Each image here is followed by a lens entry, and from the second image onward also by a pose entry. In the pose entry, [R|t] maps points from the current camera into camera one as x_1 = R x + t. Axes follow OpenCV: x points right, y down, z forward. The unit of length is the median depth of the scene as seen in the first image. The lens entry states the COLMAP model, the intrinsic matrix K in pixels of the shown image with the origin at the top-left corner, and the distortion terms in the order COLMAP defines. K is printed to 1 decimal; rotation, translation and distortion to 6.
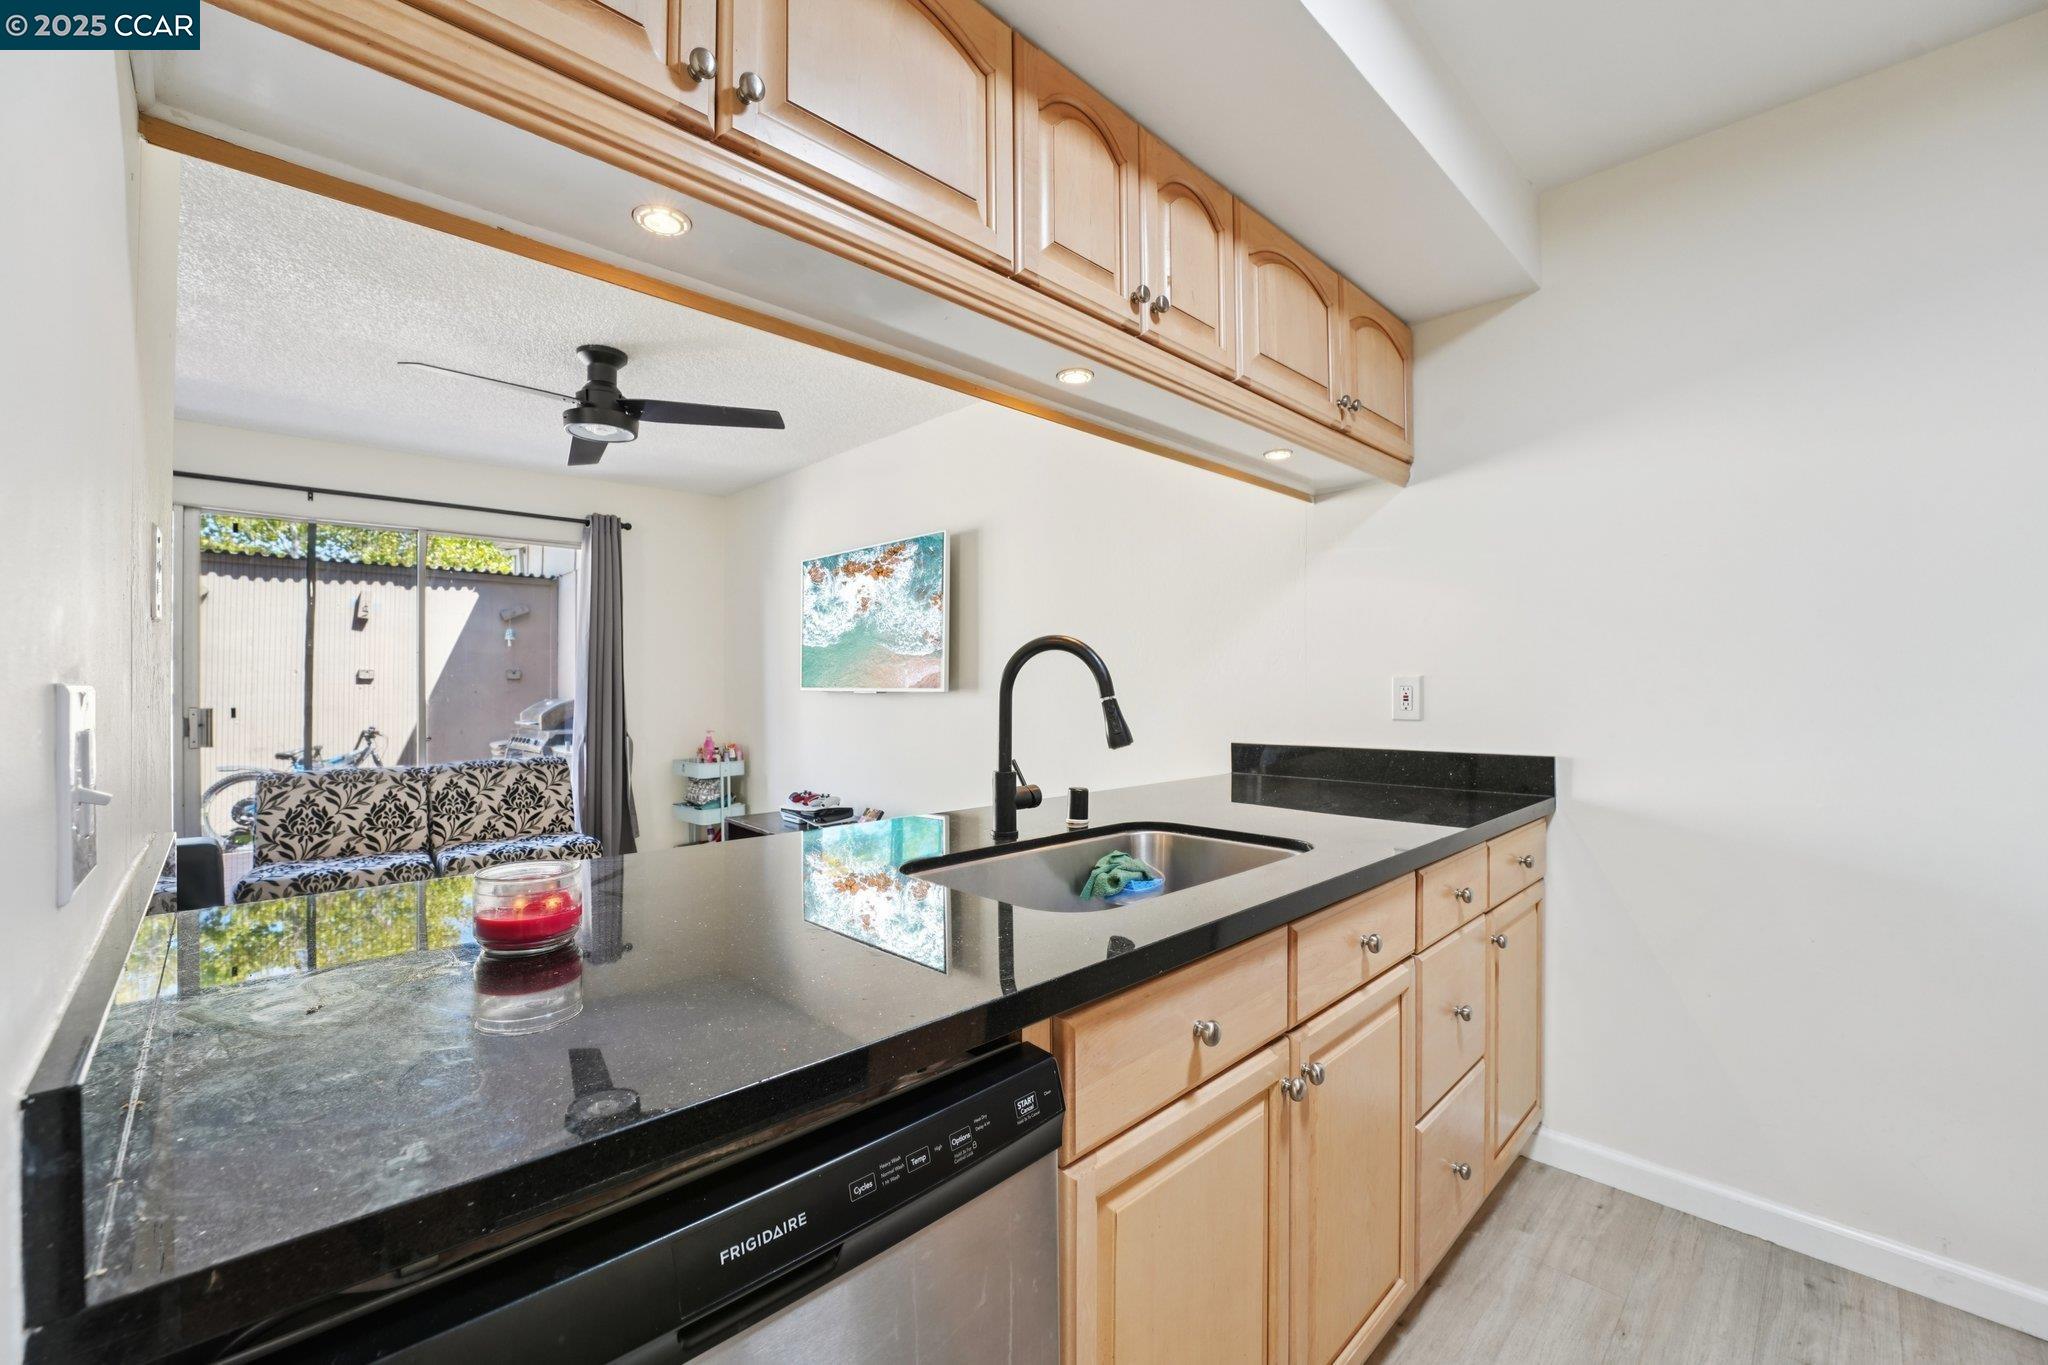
lens RADIAL K [[807.5, 0, 996.6], [0, 807.5, 687.0], [0, 0, 1]] dist [-0.026221, 0.000142]
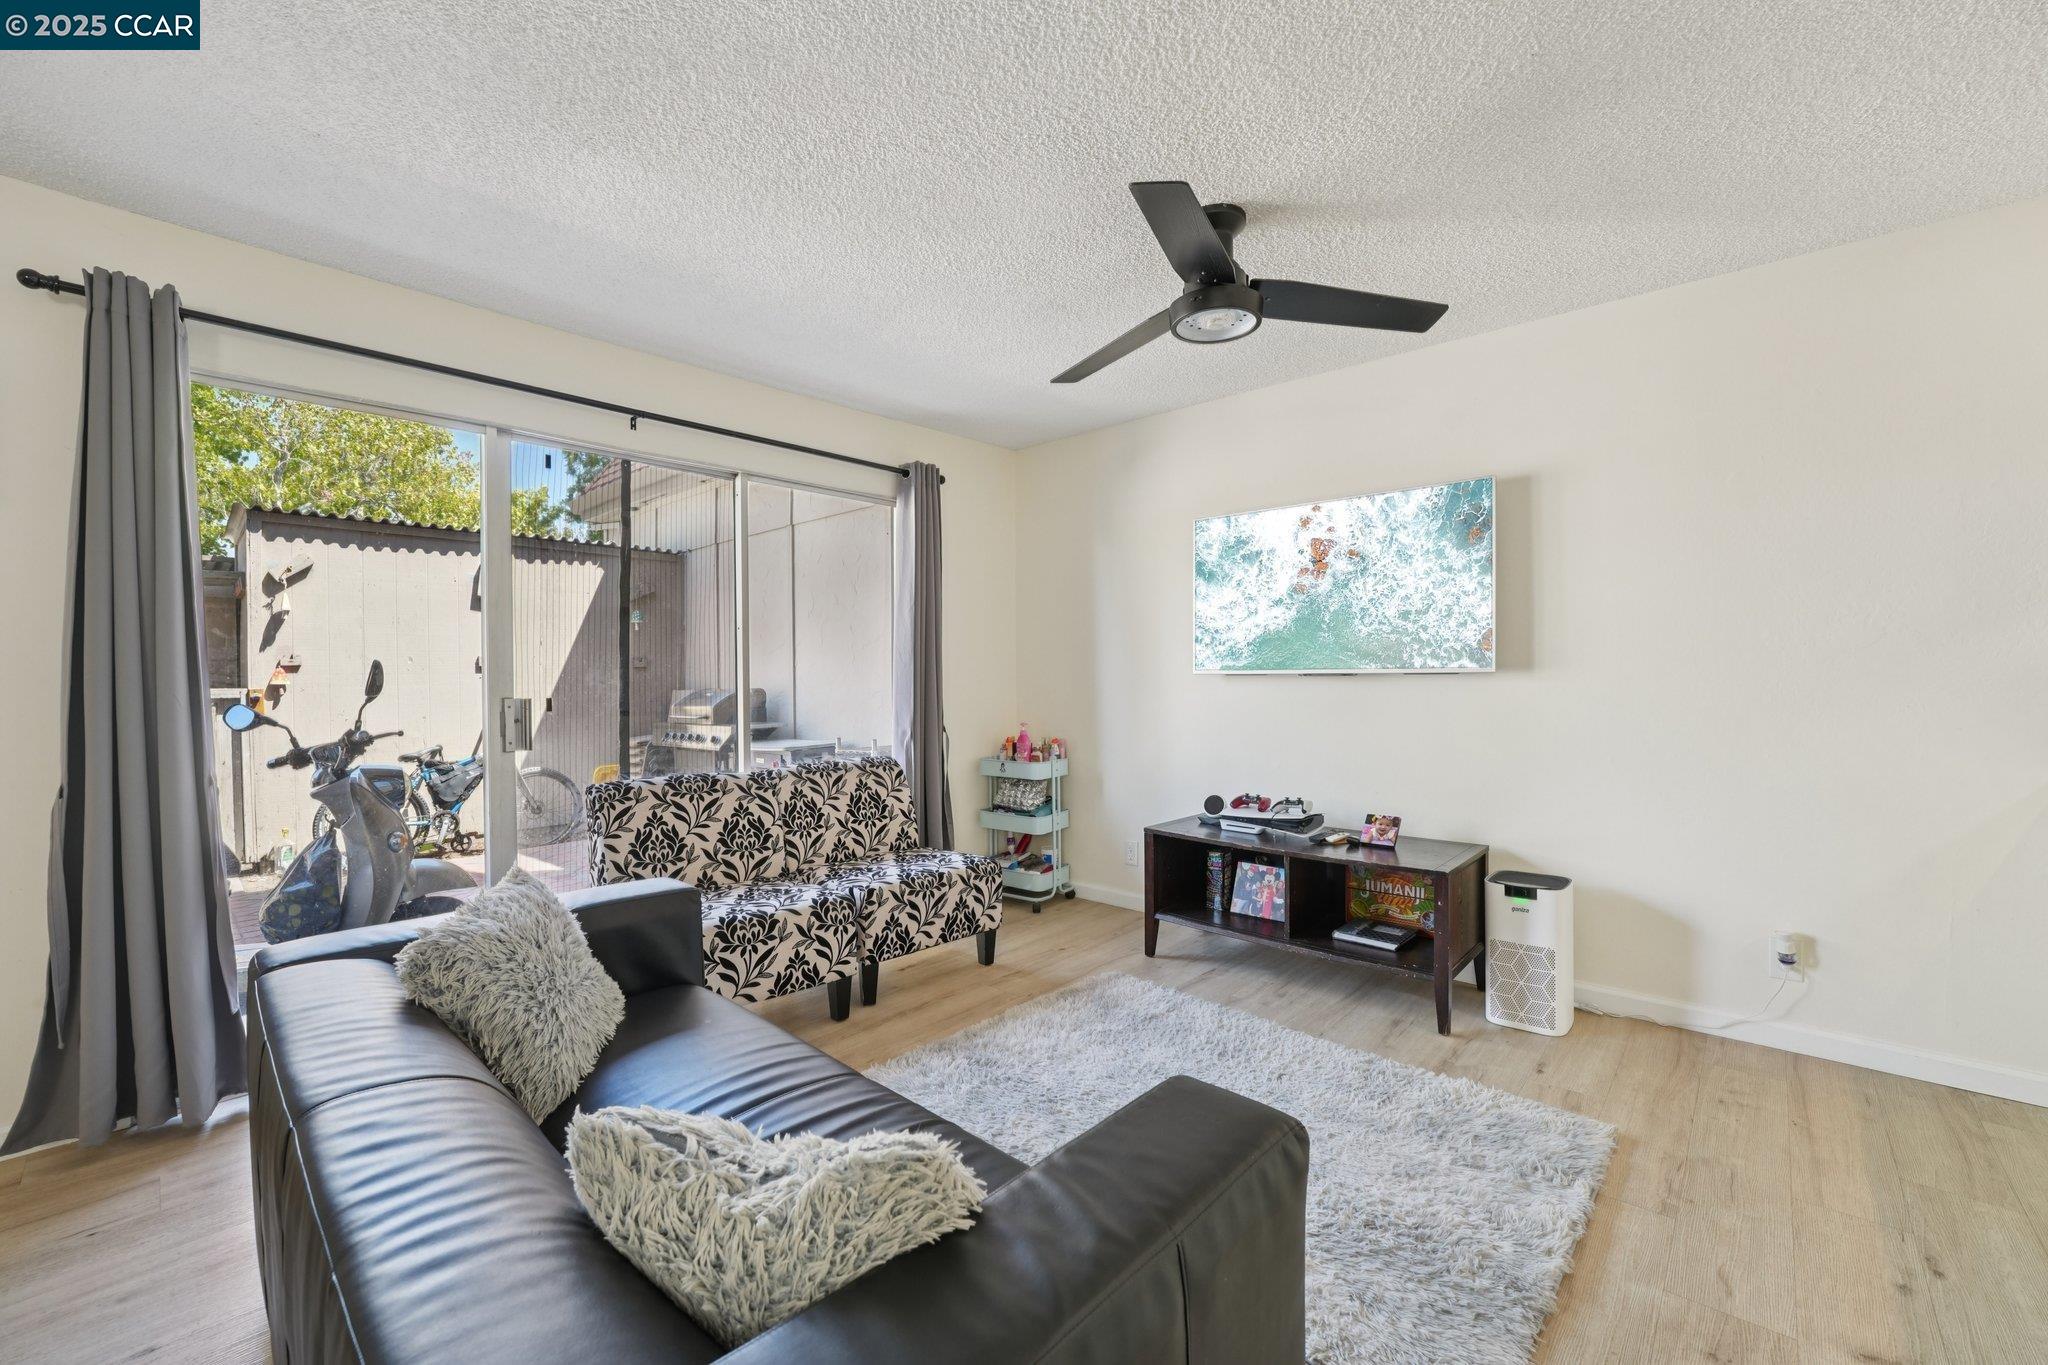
lens RADIAL K [[819.6, 0, 1023.4], [0, 819.6, 685.4], [0, 0, 1]] dist [-0.023167, -0.000136]
pose [[0.998011, -0.005507, 0.062799, -0.524380], [0.005054, 0.999960, 0.007378, 0.010347], [-0.062837, -0.007046, 0.997999, 0.176581]]
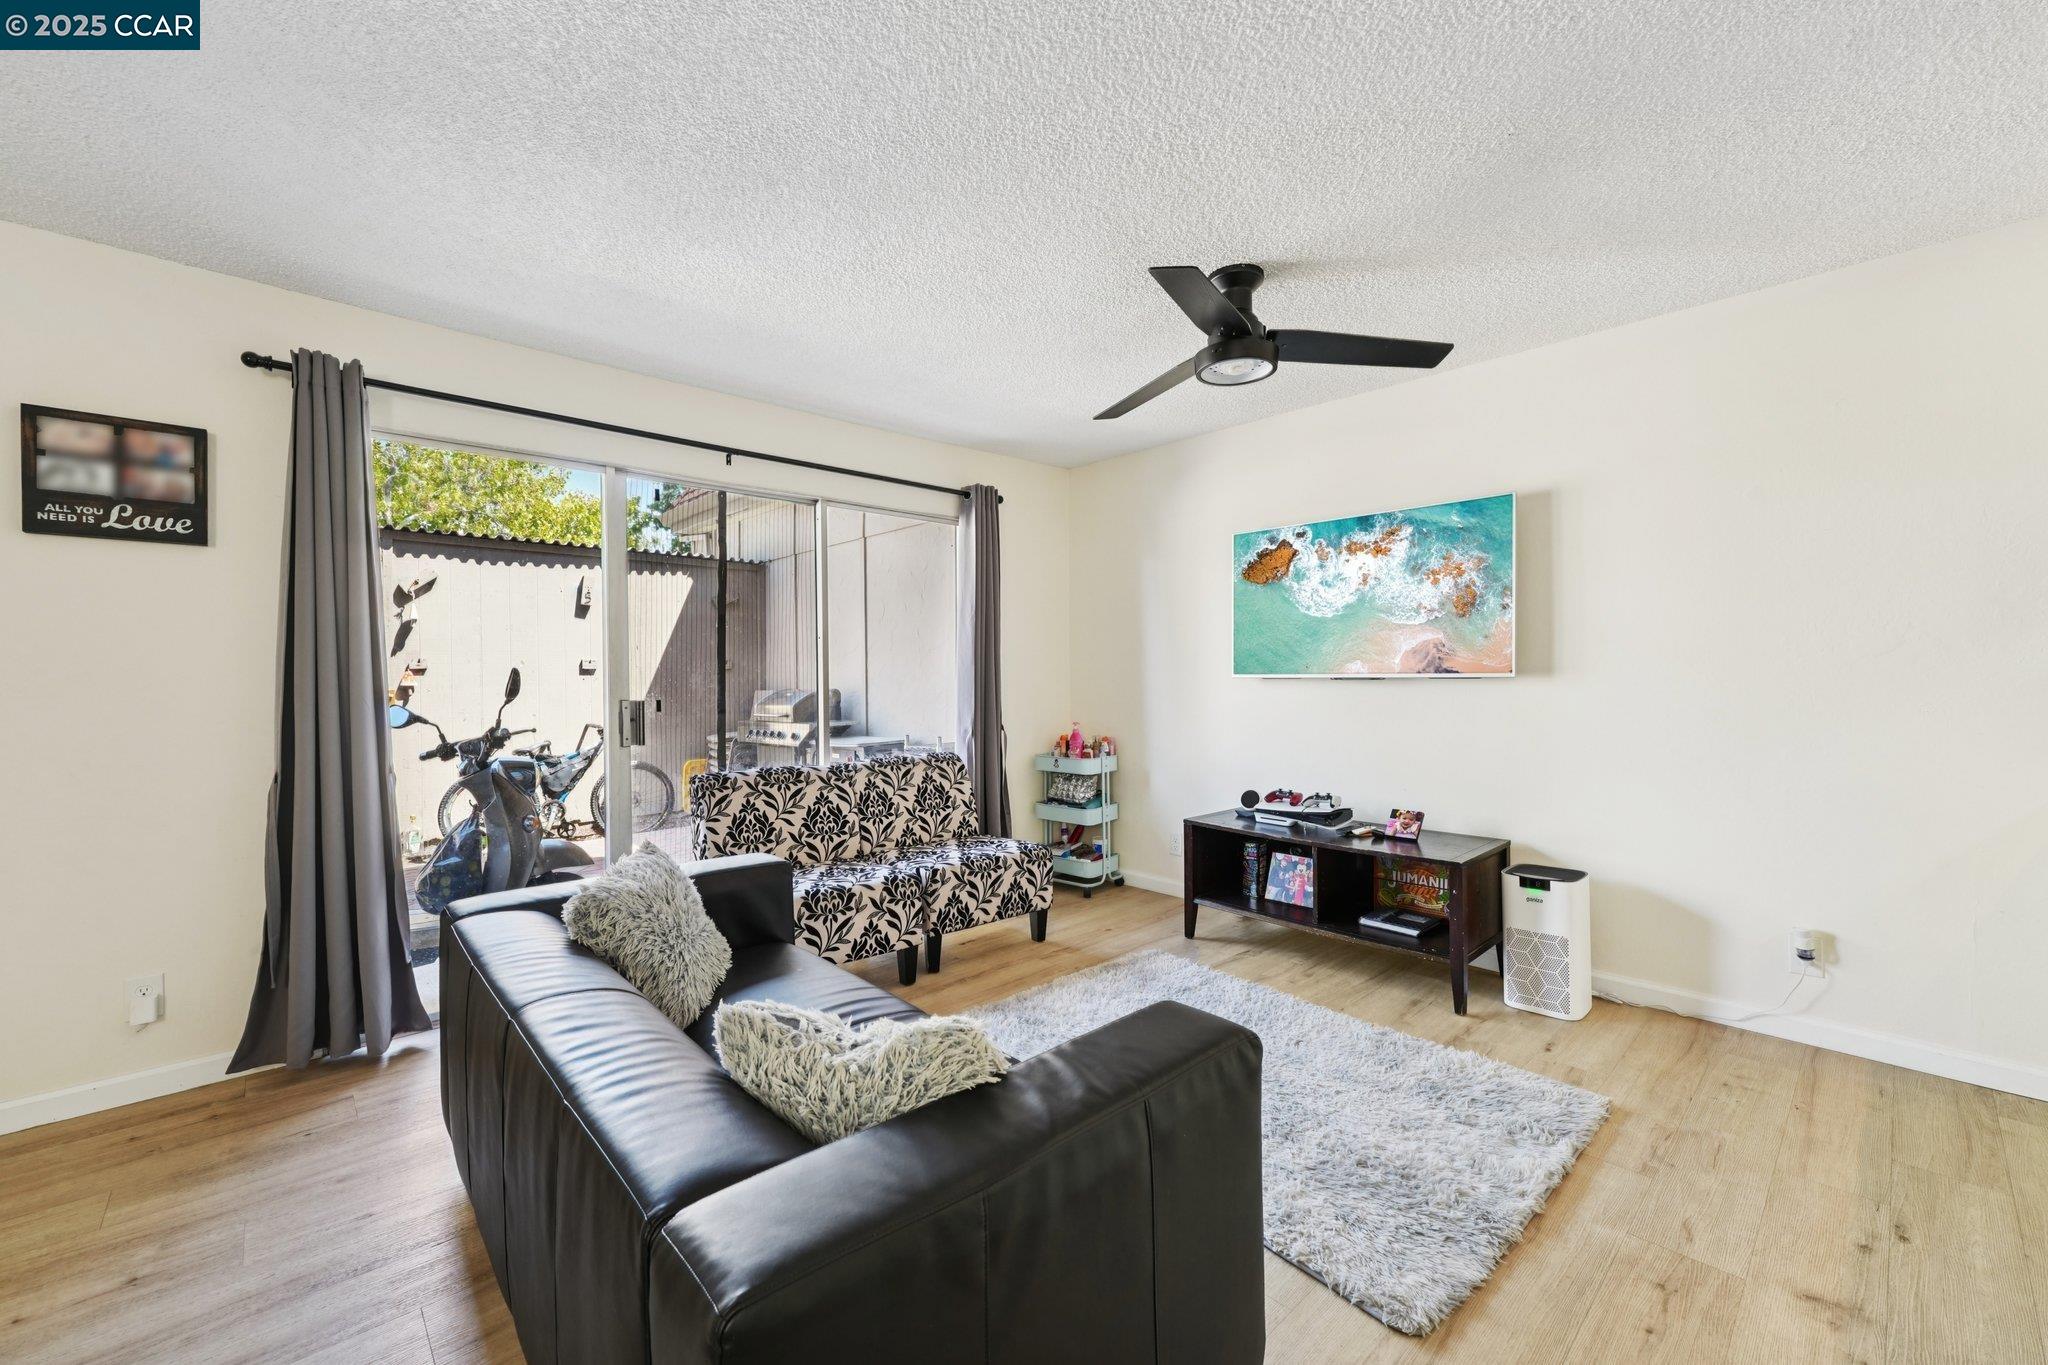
lens RADIAL K [[810.3, 0, 1024.0], [0, 810.3, 682.5], [0, 0, 1]] dist [0.009871, -0.007543]
pose [[0.999853, -0.005735, -0.016184, -0.511559], [0.005826, 0.999967, 0.005592, 0.004357], [0.016151, -0.005685, 0.999853, 0.097453]]
